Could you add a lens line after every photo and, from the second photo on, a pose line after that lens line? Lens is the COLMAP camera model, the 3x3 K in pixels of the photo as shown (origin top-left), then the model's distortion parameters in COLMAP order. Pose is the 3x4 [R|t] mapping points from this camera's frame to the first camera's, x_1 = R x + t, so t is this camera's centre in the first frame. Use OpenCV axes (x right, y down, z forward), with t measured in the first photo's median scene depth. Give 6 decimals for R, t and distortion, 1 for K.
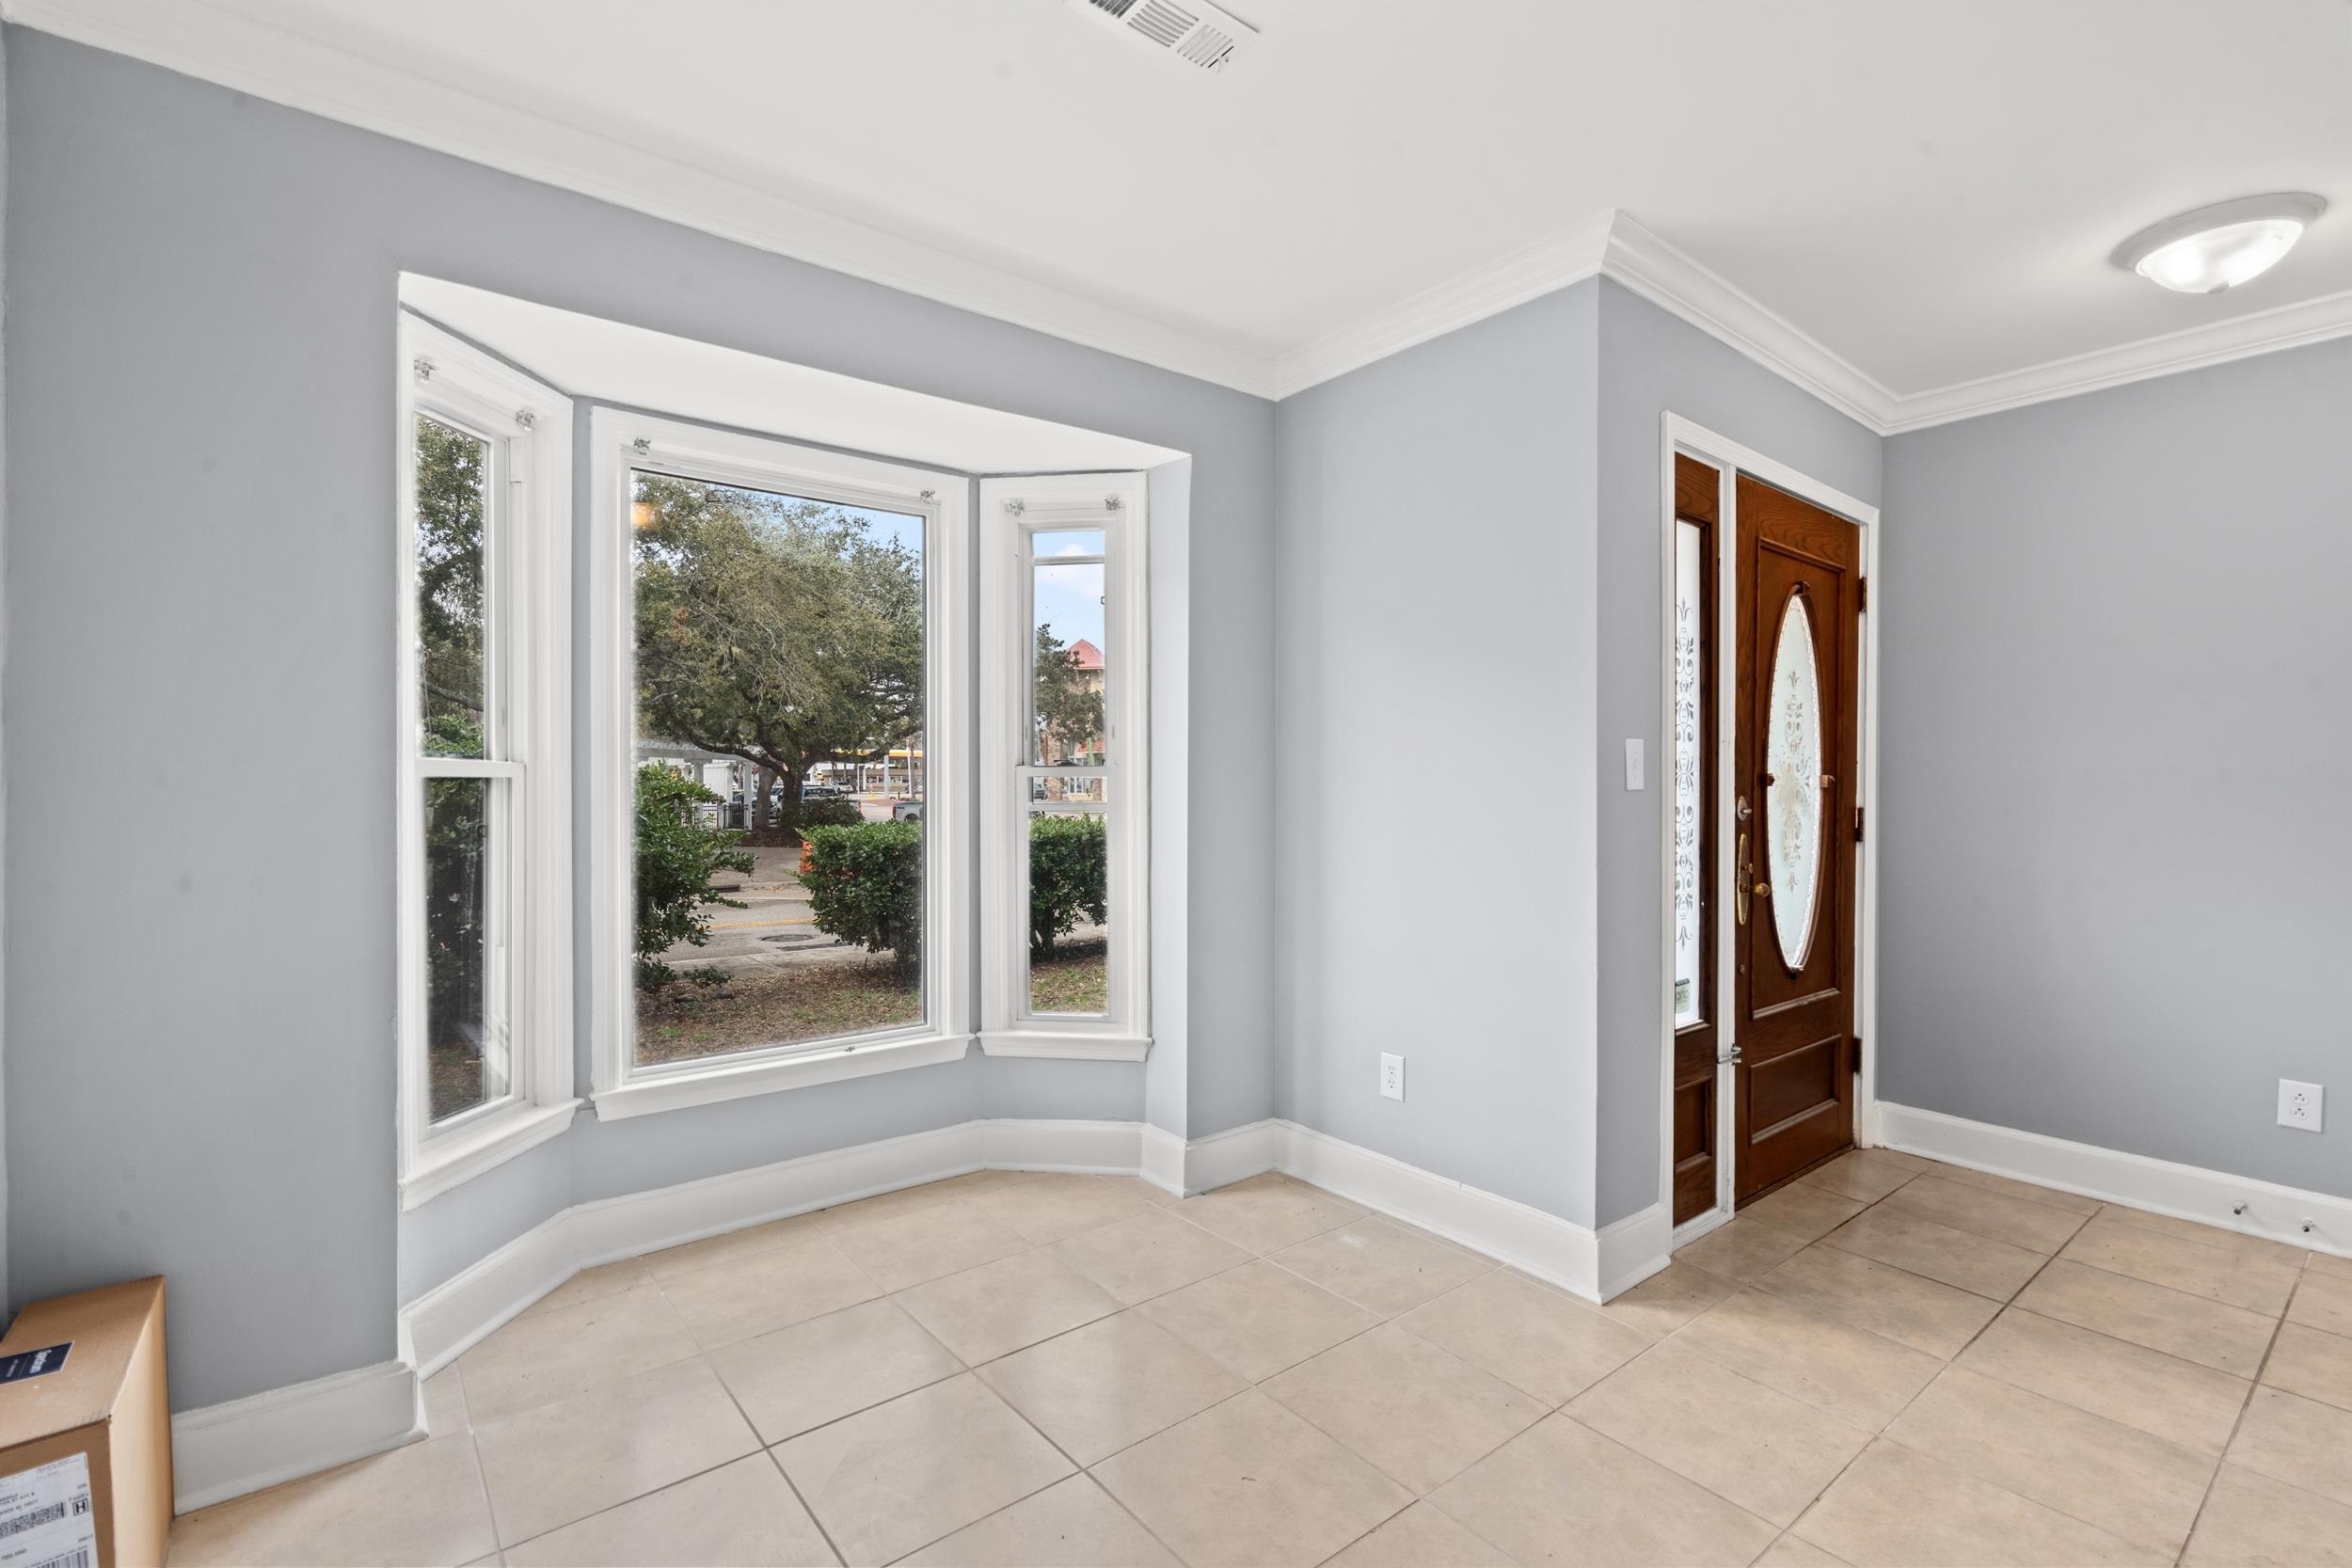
lens RADIAL K [[1078.8, 0, 1182.5], [0, 1078.8, 781.9], [0, 0, 1]] dist [-0.002229, 0.000015]
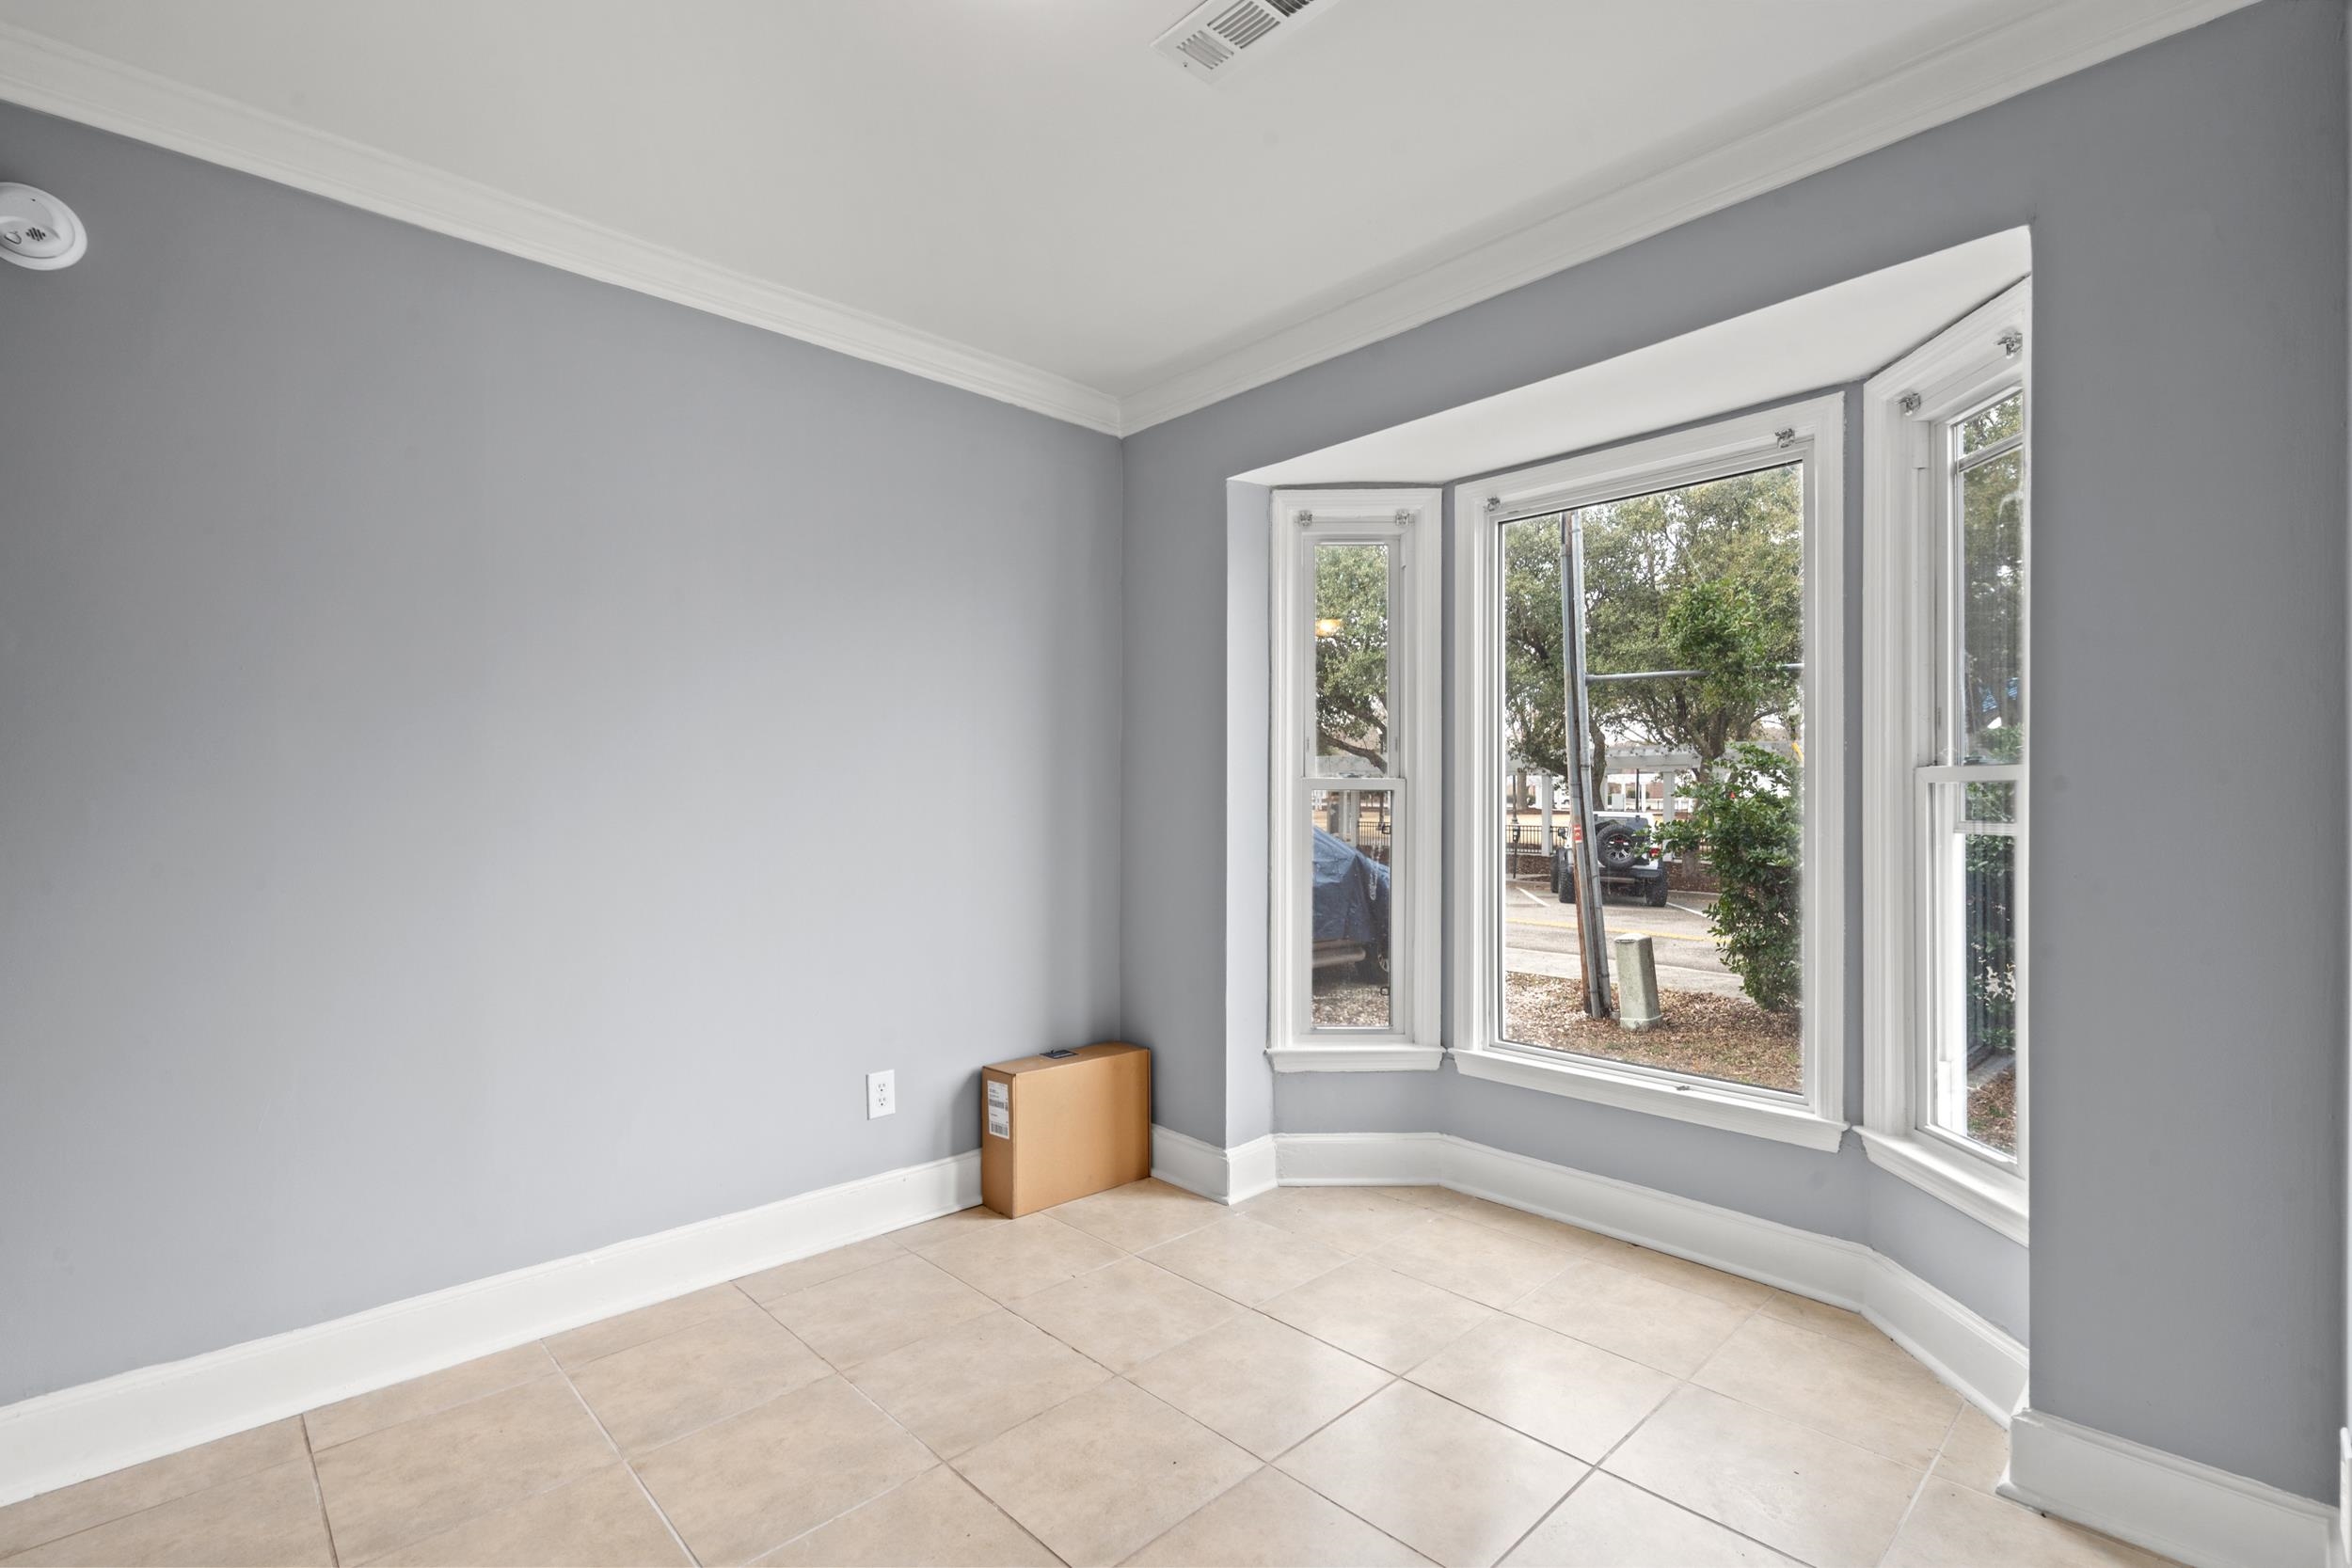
lens RADIAL K [[1078.8, 0, 1182.5], [0, 1078.8, 781.9], [0, 0, 1]] dist [-0.002229, 0.000015]
pose [[0.076115, -0.017594, -0.996944, 0.591849], [0.000818, 0.999845, -0.017583, 0.008535], [0.997099, 0.000522, 0.076117, 0.543337]]
